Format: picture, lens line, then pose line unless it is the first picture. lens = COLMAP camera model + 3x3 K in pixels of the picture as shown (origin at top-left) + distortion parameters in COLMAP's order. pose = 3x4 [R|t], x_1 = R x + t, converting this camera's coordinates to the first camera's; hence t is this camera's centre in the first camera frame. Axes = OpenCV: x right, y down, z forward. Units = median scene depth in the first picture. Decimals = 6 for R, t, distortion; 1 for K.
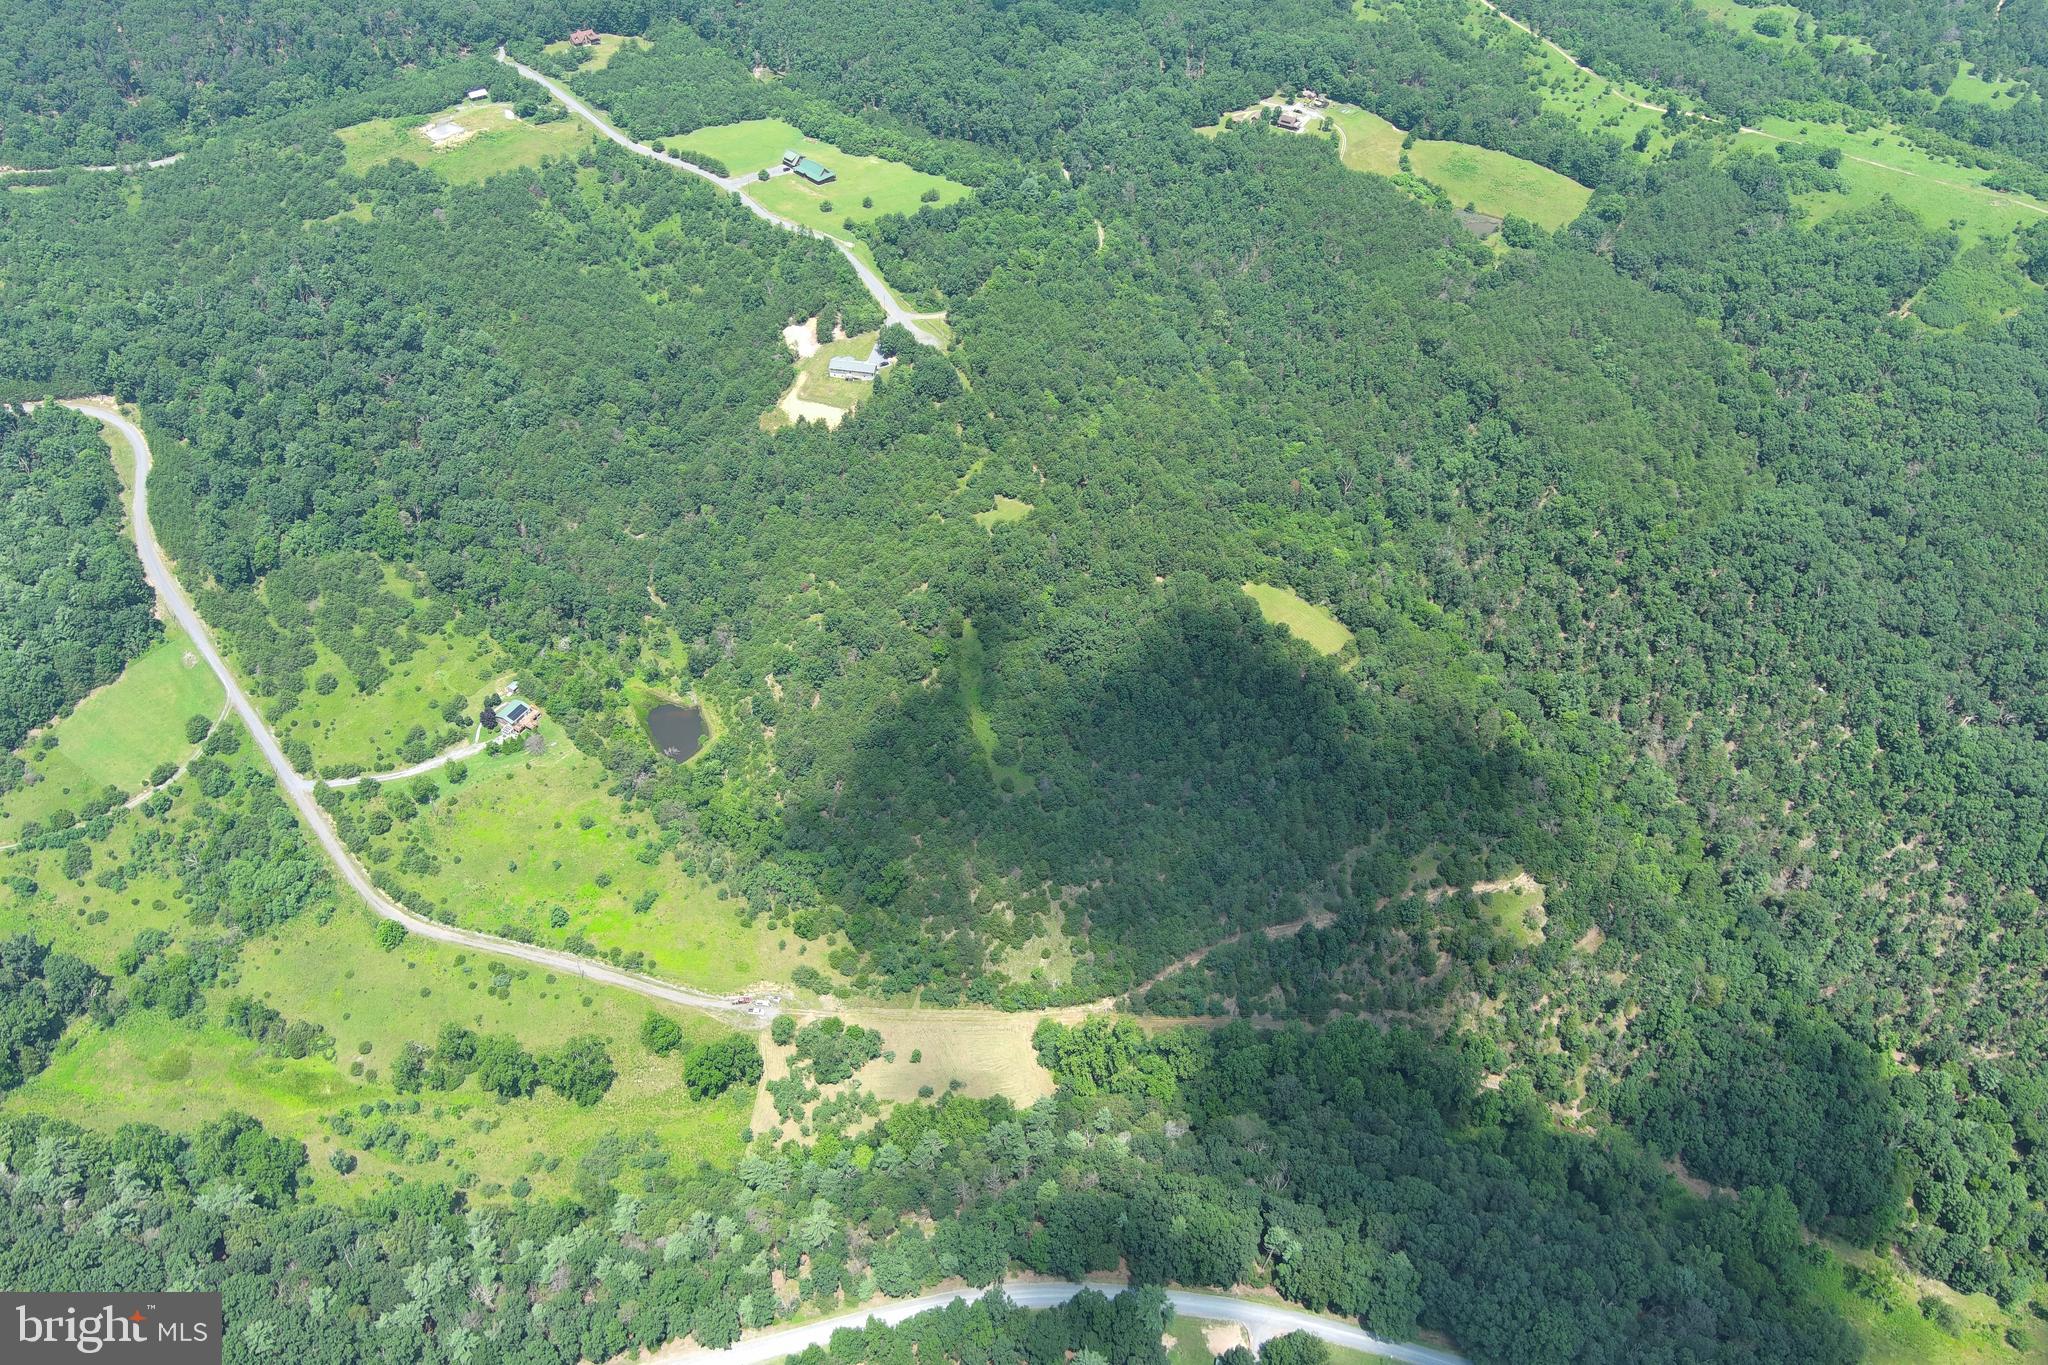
lens RADIAL K [[1587.1, 0, 1025.6], [0, 1587.1, 687.6], [0, 0, 1]] dist [0.019747, -0.011006]
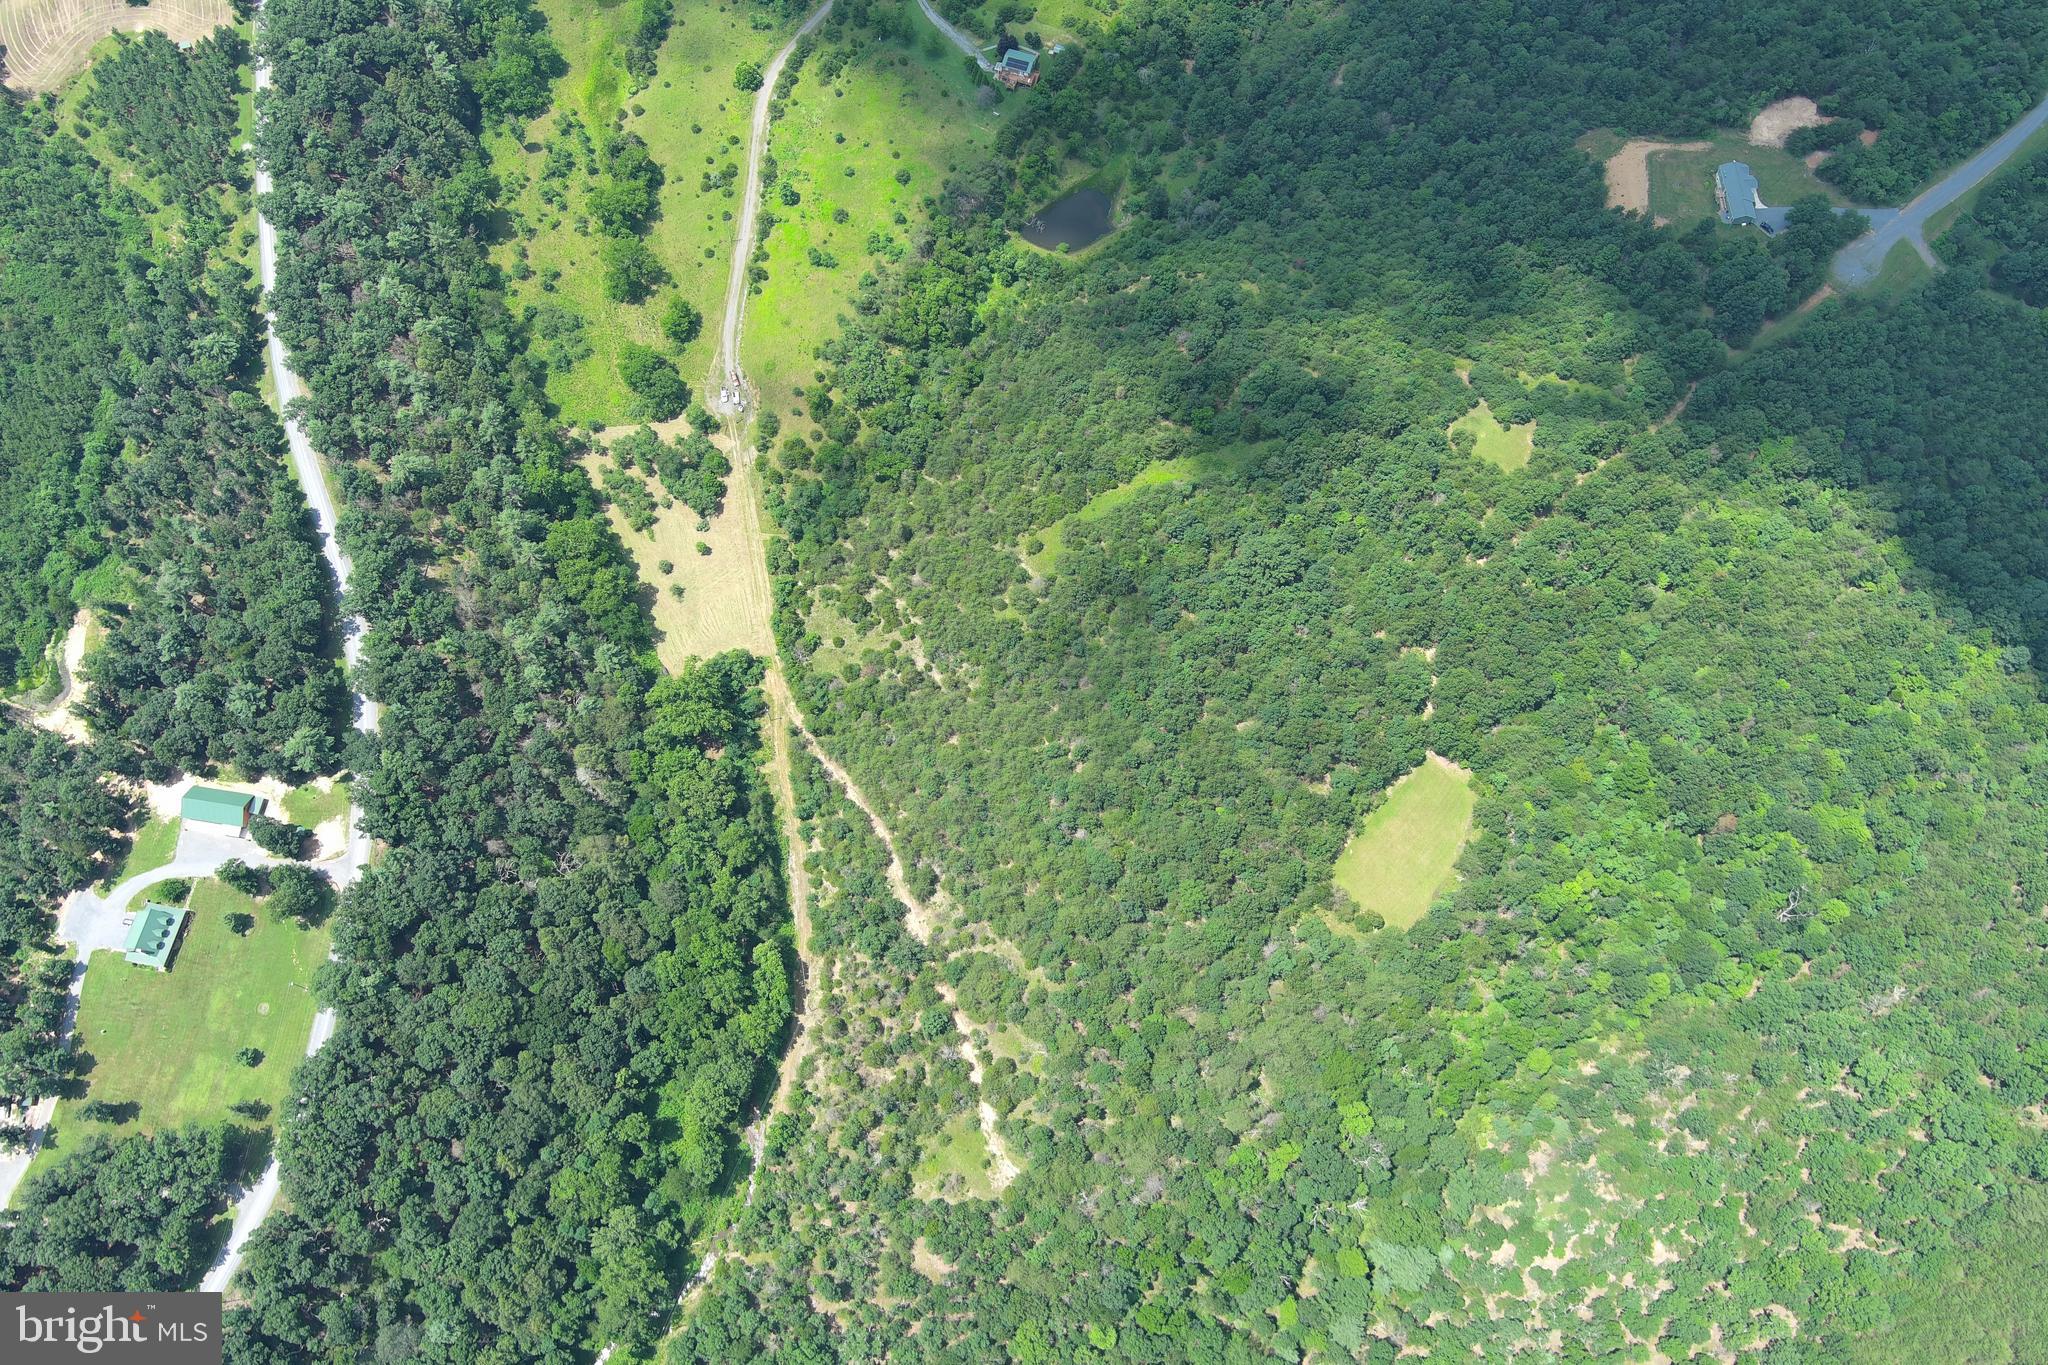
lens RADIAL K [[1592.1, 0, 1017.2], [0, 1592.1, 689.1], [0, 0, 1]] dist [0.058569, -0.109620]
pose [[0.184102, 0.898127, -0.399343, 0.355272], [-0.683580, 0.408934, 0.604559, -0.373039], [0.706275, 0.161683, 0.689227, 0.386811]]
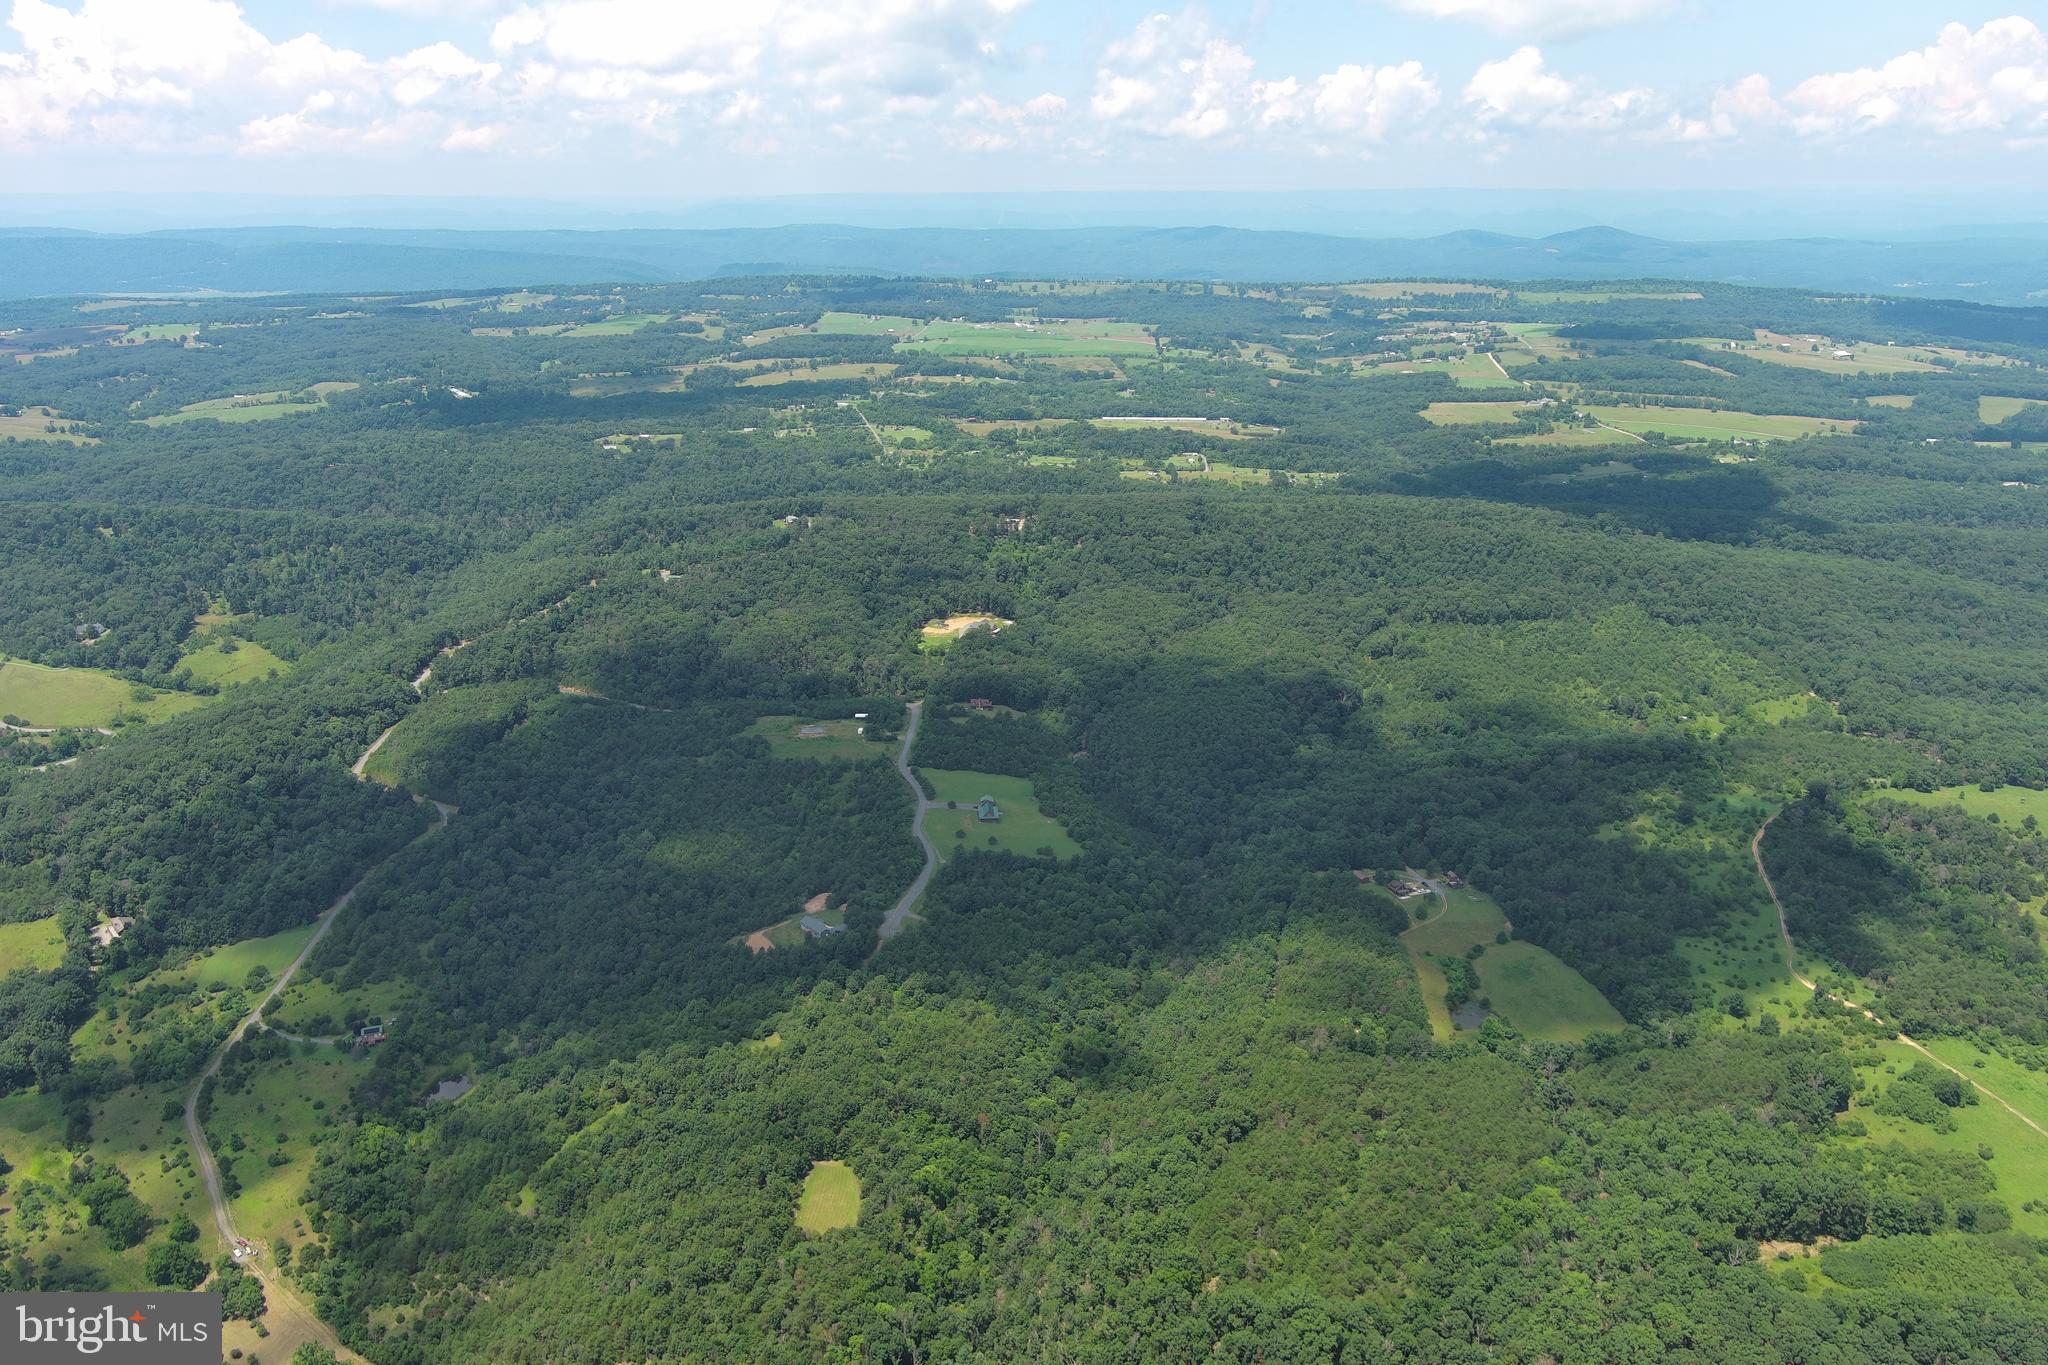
lens RADIAL K [[1584.6, 0, 1025.5], [0, 1584.6, 688.3], [0, 0, 1]] dist [0.032281, -0.038124]
pose [[0.753887, 0.177152, -0.632671, 0.897226], [-0.442751, 0.848450, -0.290008, -0.083083], [0.485414, 0.498749, 0.718069, 0.104924]]
